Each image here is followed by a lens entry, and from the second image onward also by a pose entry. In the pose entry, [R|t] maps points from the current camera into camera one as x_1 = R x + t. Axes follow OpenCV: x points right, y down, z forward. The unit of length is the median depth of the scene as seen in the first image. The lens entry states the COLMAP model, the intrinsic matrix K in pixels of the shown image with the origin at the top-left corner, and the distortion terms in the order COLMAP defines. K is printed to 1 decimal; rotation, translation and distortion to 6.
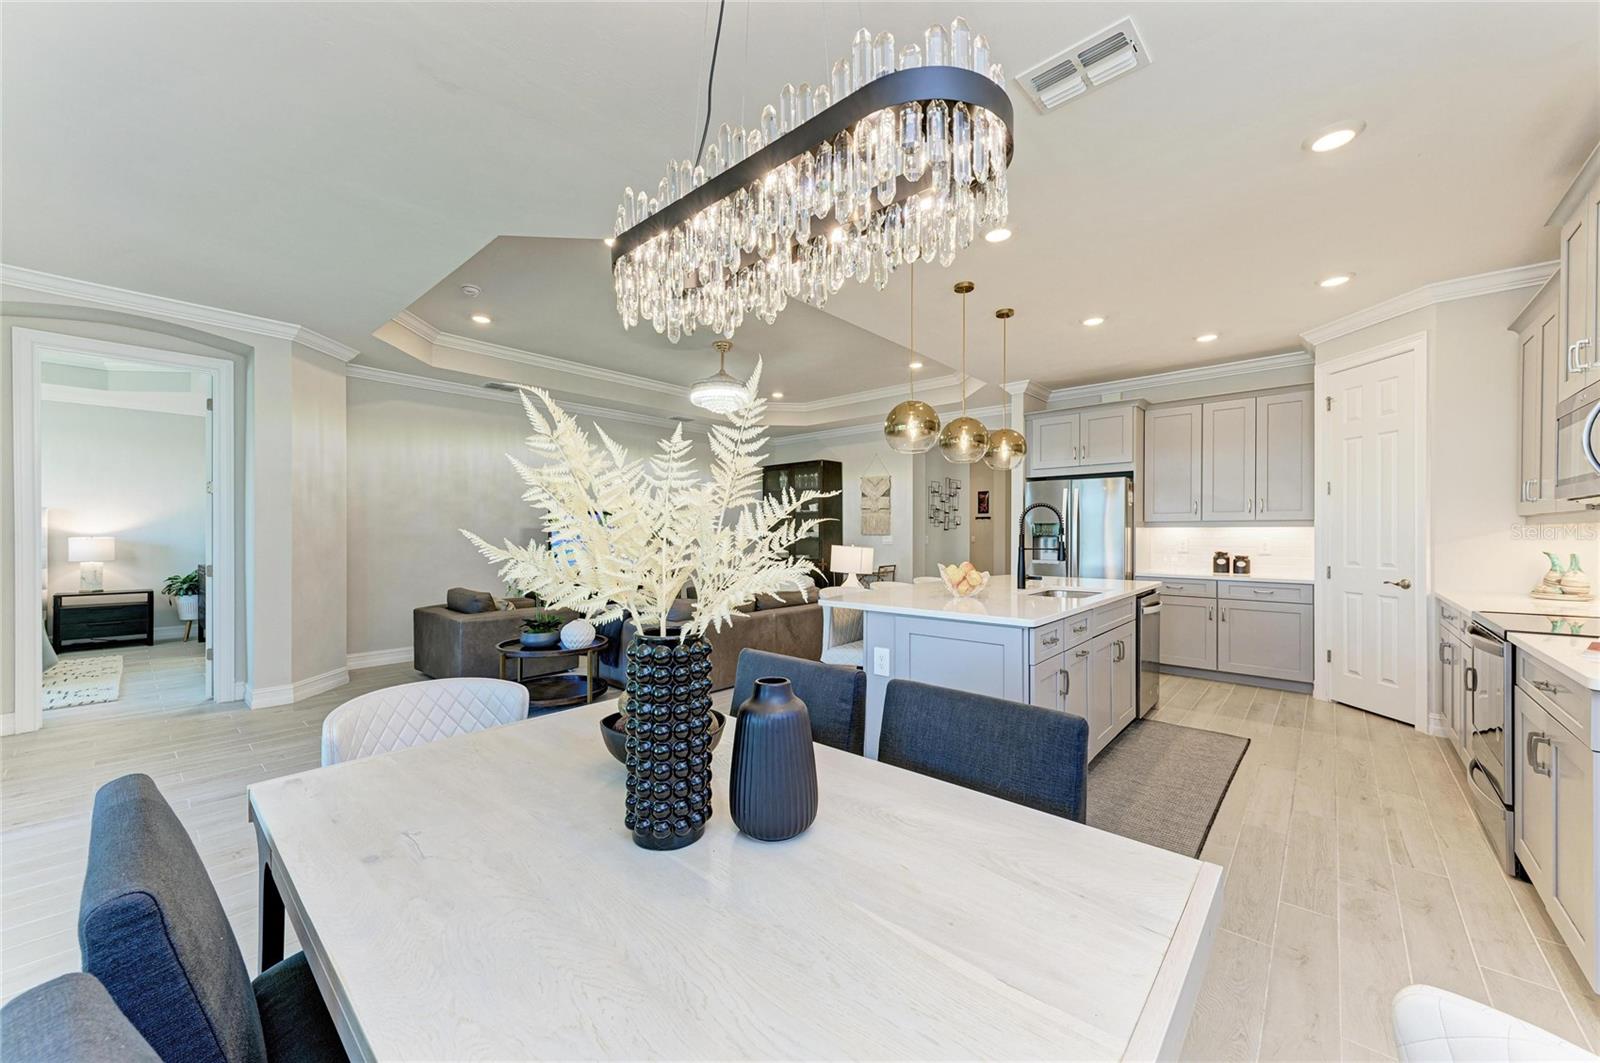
lens RADIAL K [[603.0, 0, 800.0], [0, 603.0, 531.5], [0, 0, 1]] dist [0.001767, 0.000122]
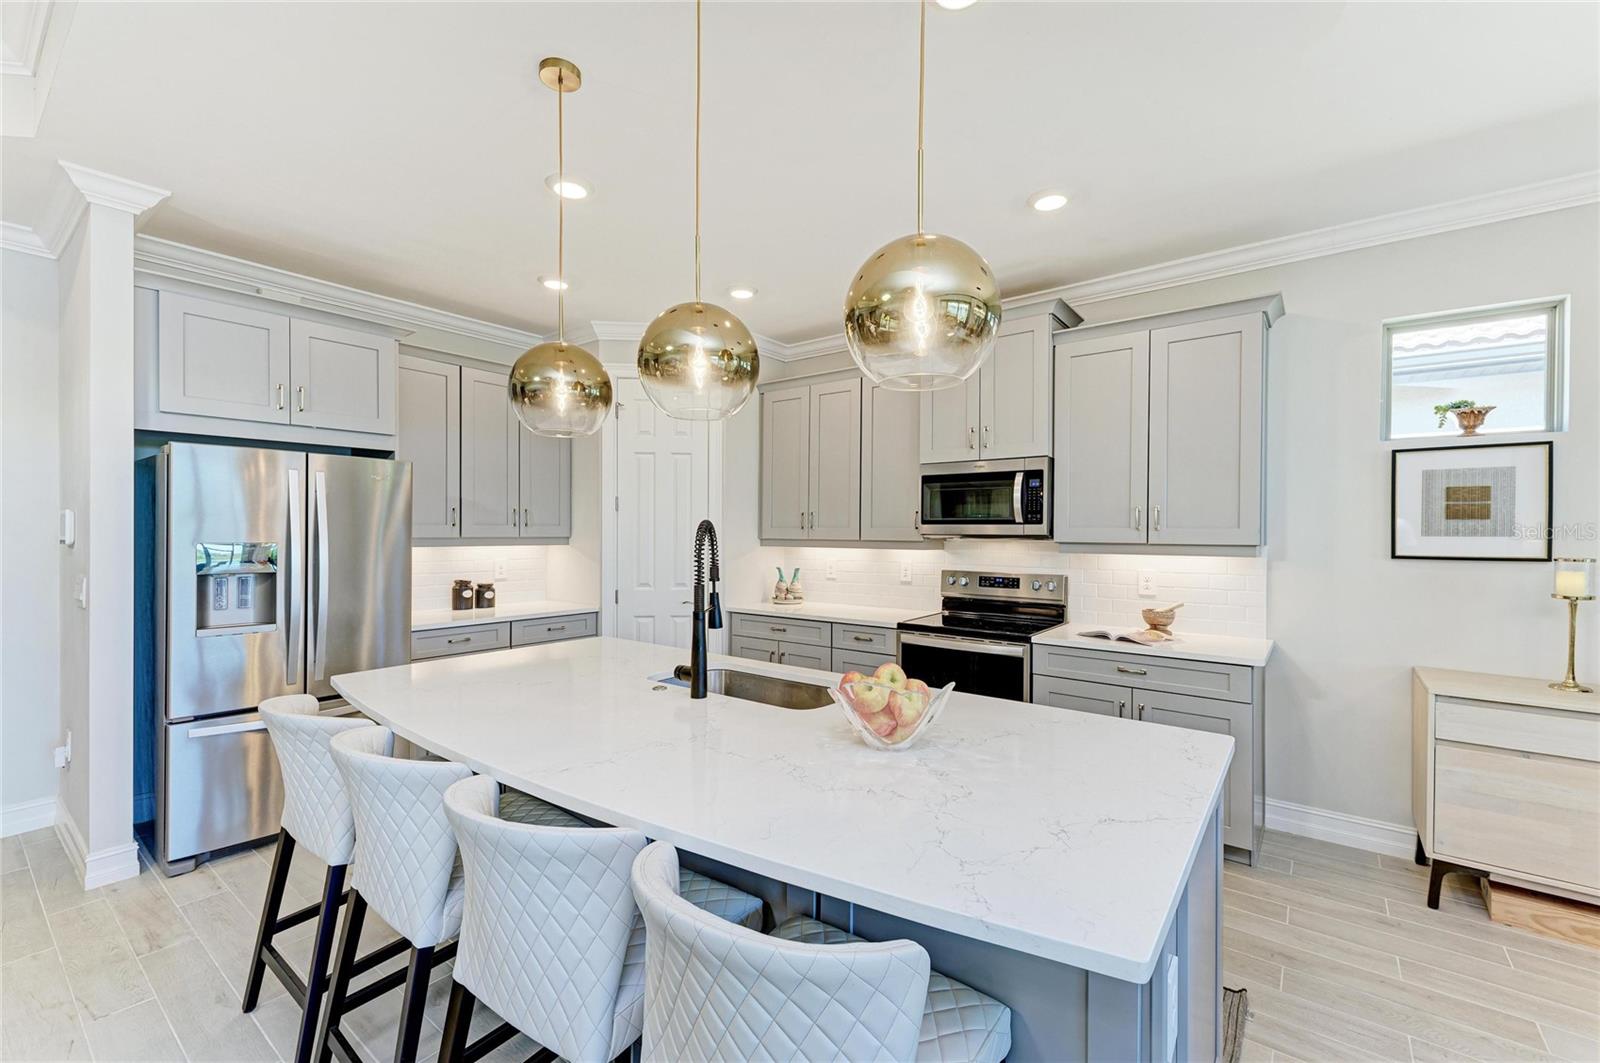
lens RADIAL K [[663.9, 0, 800.0], [0, 663.9, 531.5], [0, 0, 1]] dist [-0.001965, -0.000097]
pose [[-0.067230, -0.004911, 0.997725, -0.136170], [-0.008082, 0.999958, 0.004378, -0.039079], [-0.997705, -0.007769, -0.067267, 0.856977]]
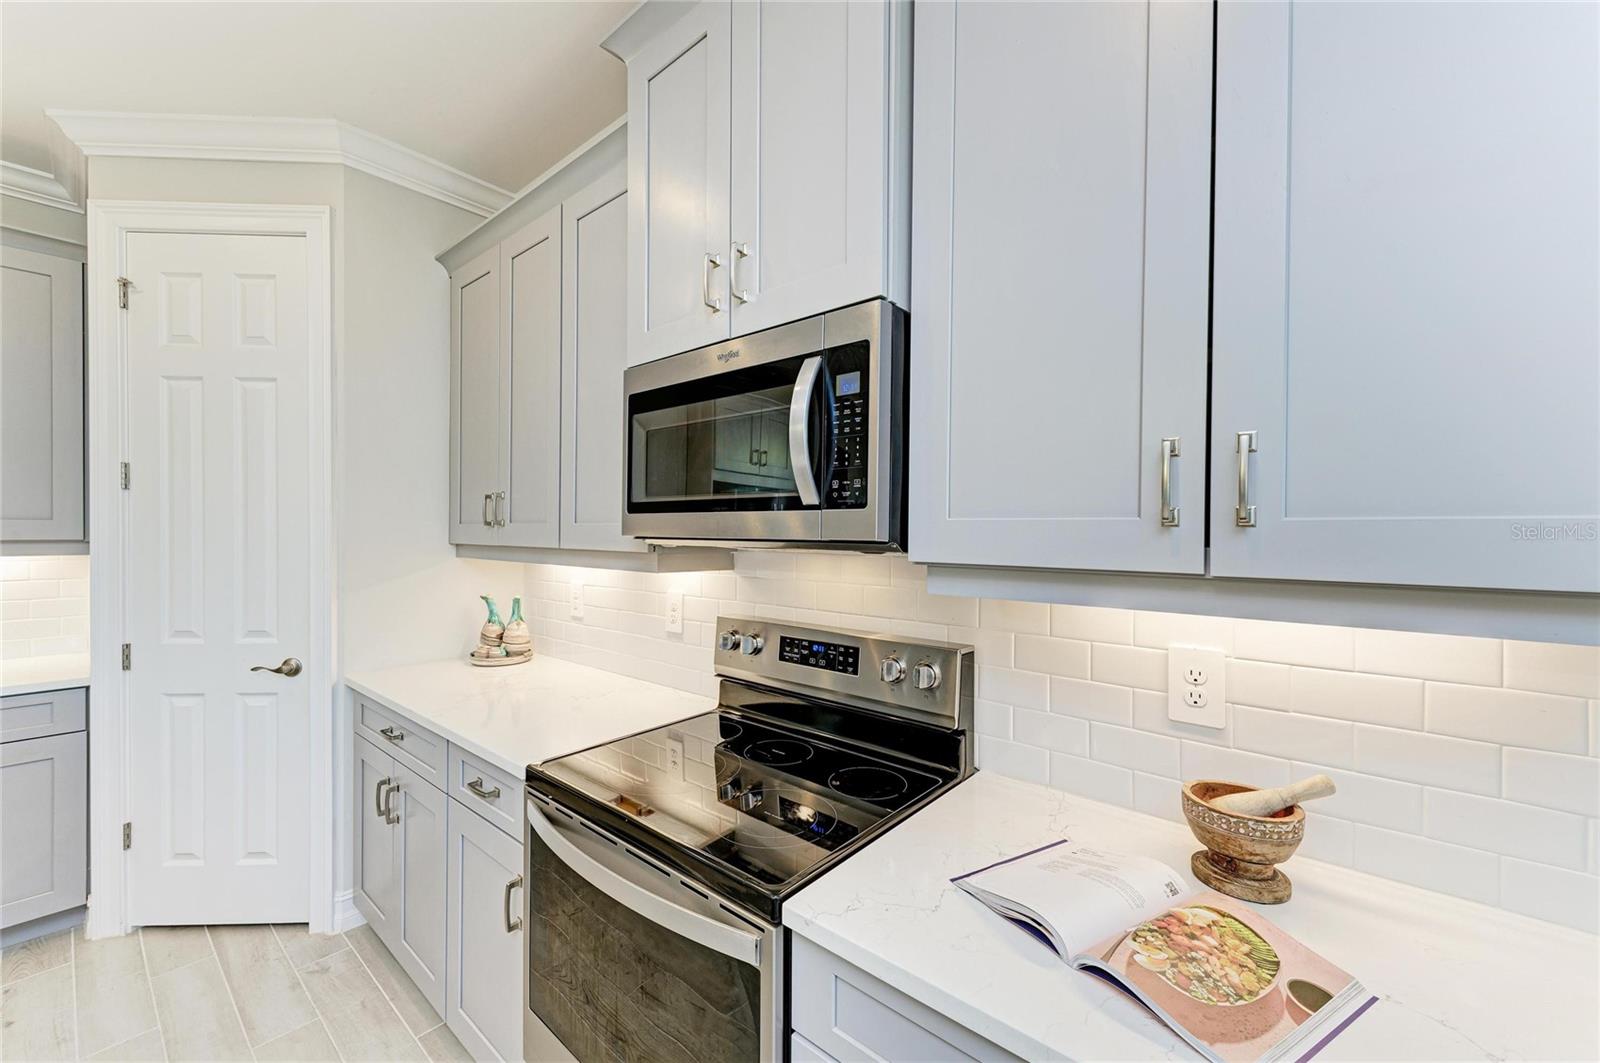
lens RADIAL K [[634.0, 0, 800.0], [0, 634.0, 531.5], [0, 0, 1]] dist [0.002400, 0.000032]
pose [[-0.019045, -0.007973, 0.999787, 0.409188], [-0.006798, 0.999946, 0.007845, -0.039299], [-0.999796, -0.006647, -0.019098, 0.533029]]
